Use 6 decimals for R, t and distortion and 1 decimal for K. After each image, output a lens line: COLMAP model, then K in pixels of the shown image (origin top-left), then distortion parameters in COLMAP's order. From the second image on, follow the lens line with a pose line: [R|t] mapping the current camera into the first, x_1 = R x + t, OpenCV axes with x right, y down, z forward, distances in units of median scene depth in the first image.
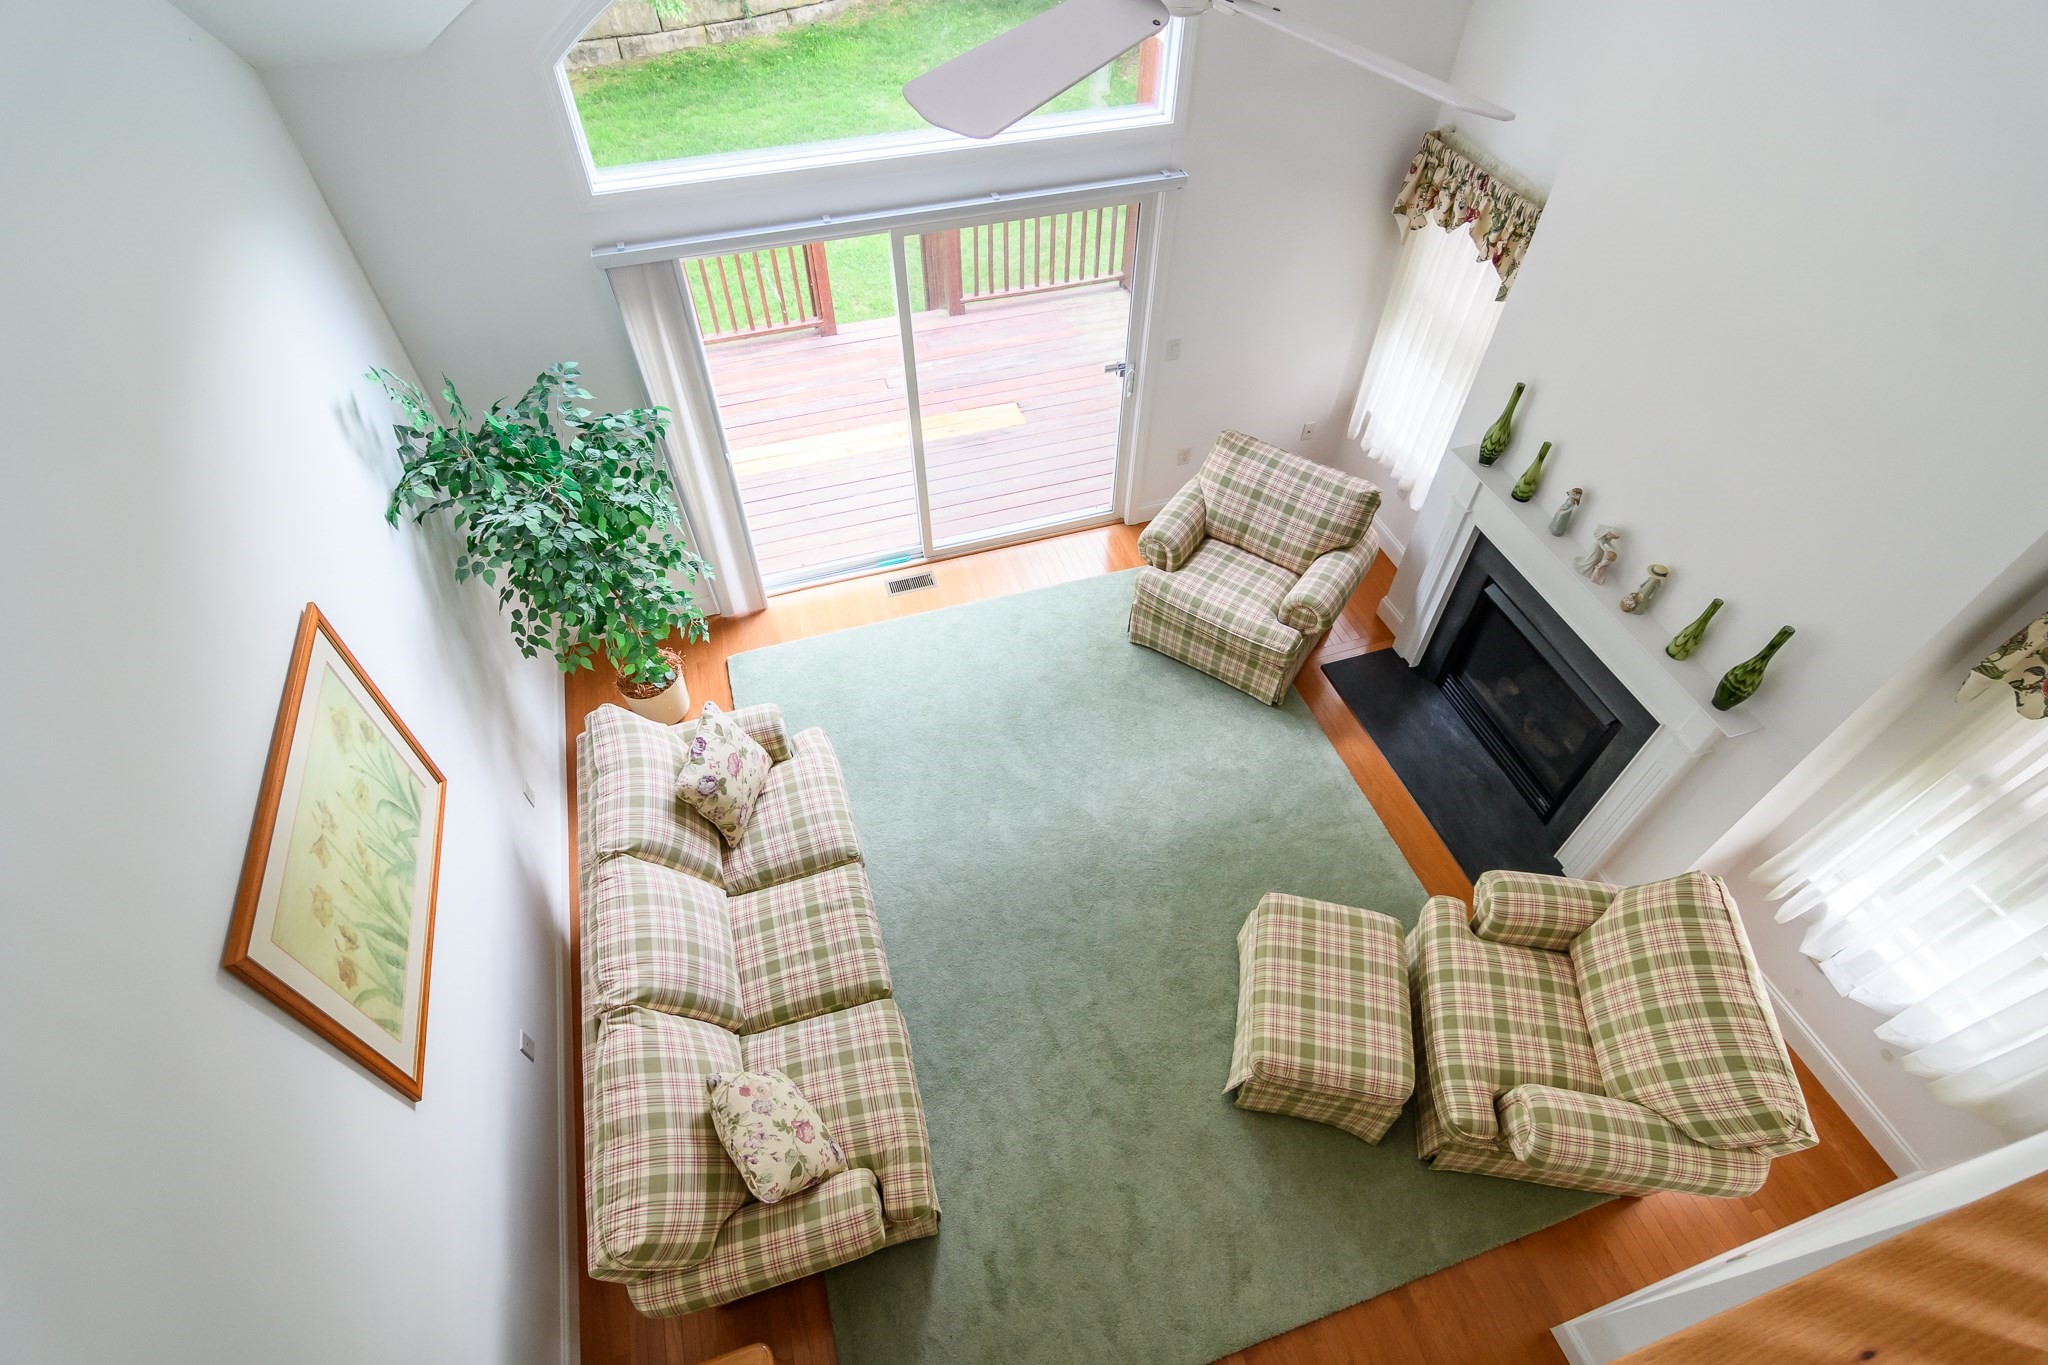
lens RADIAL K [[980.1, 0, 1024.0], [0, 980.1, 682.5], [0, 0, 1]] dist [-0.000800, 0.000471]
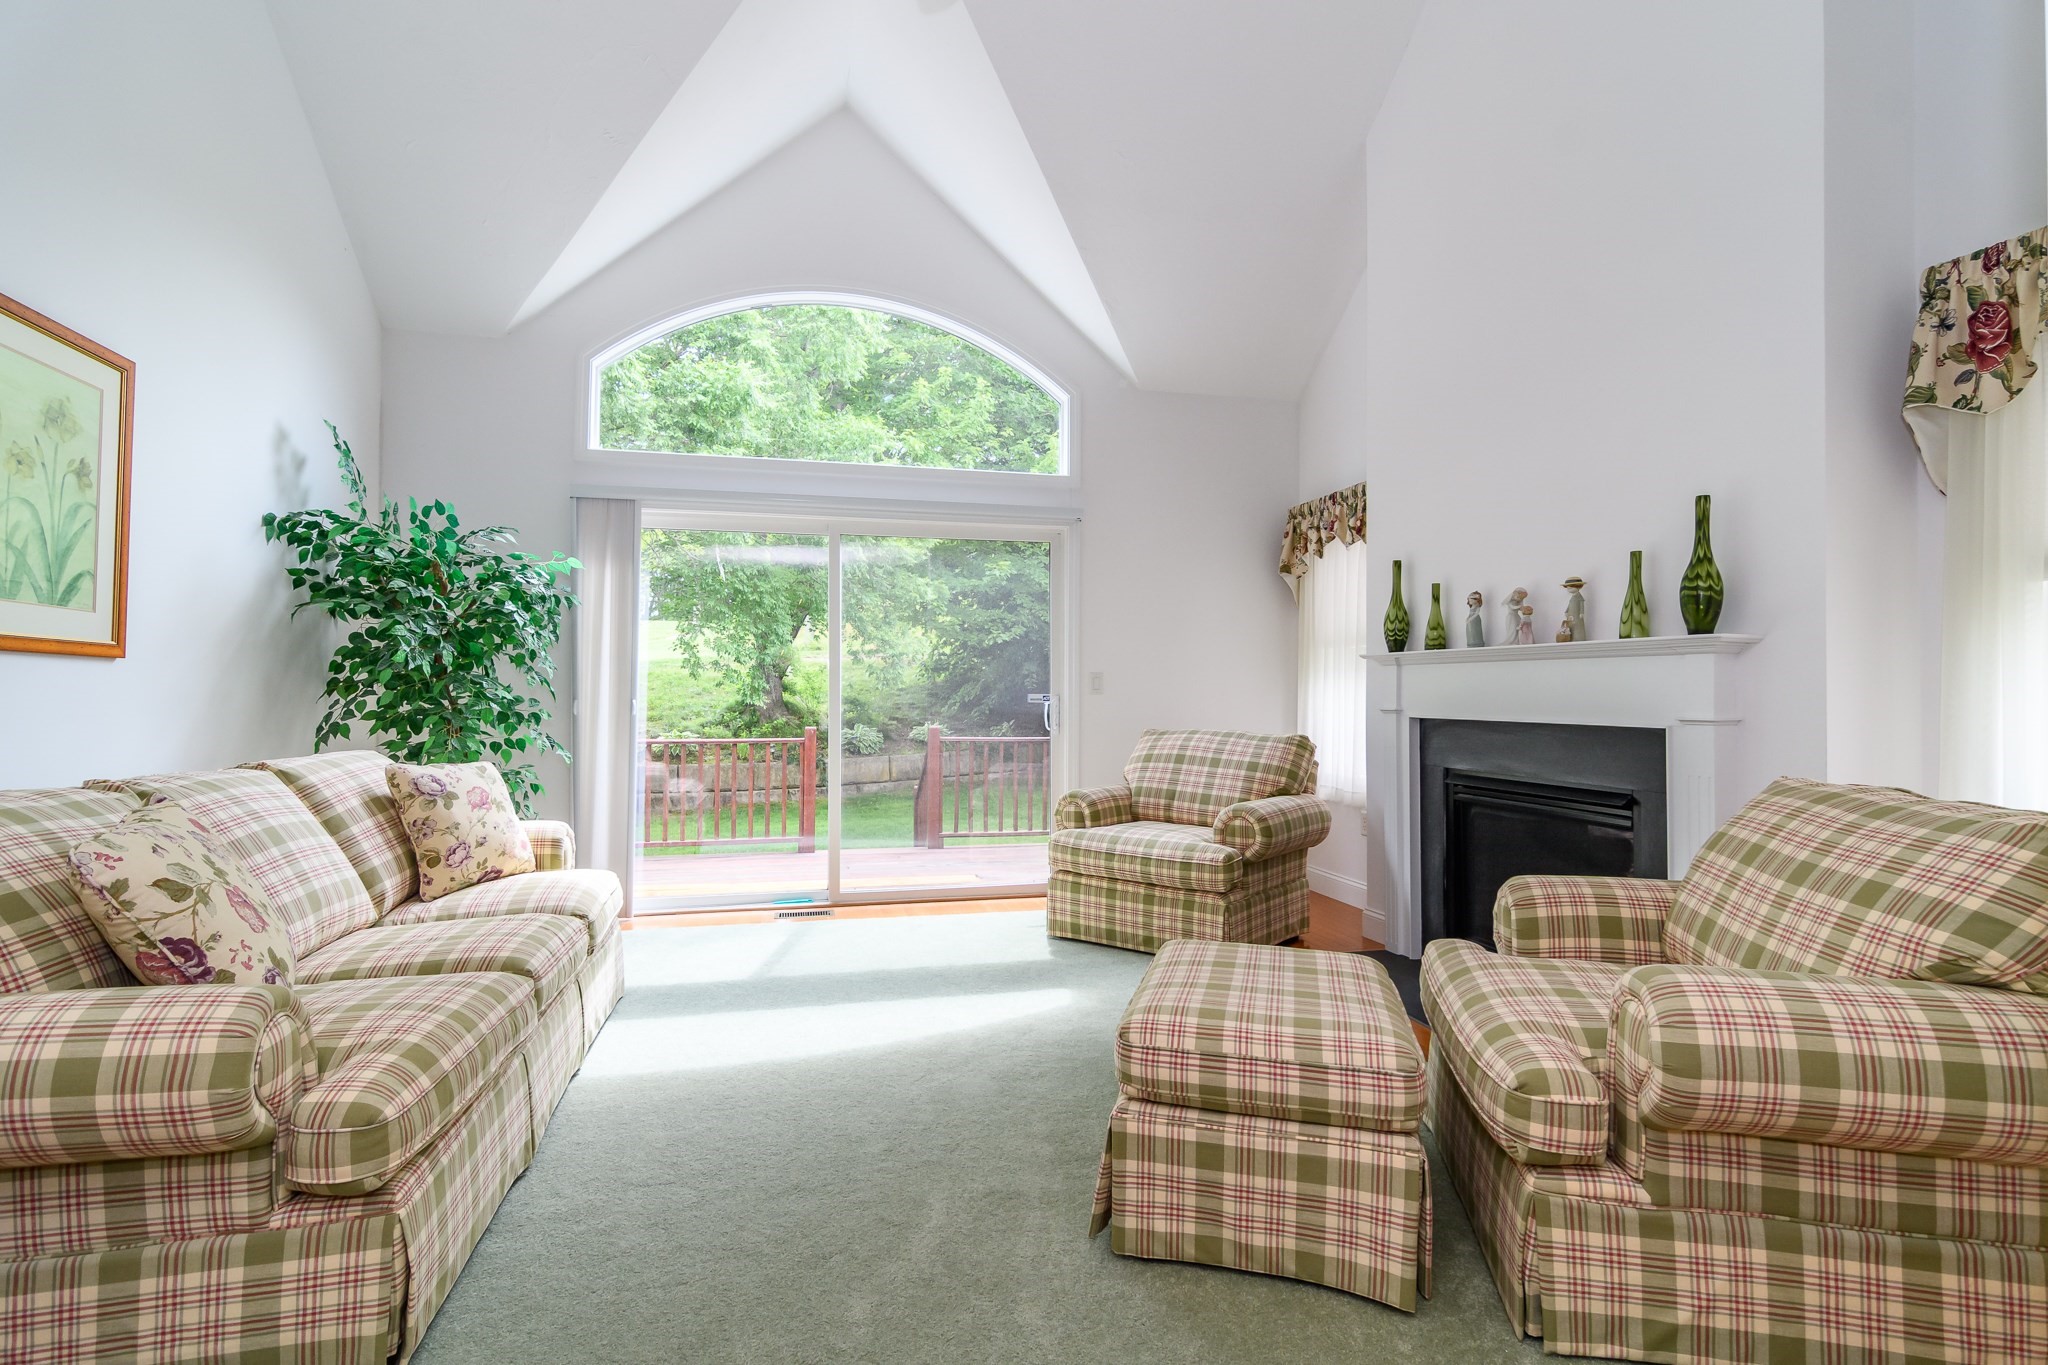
lens RADIAL K [[979.8, 0, 1024.0], [0, 979.8, 682.5], [0, 0, 1]] dist [-0.000144, -0.000899]
pose [[0.997320, -0.001582, -0.073144, 0.176260], [-0.055759, 0.630833, -0.773913, 0.538302], [0.047367, 0.775917, 0.629054, 0.397763]]
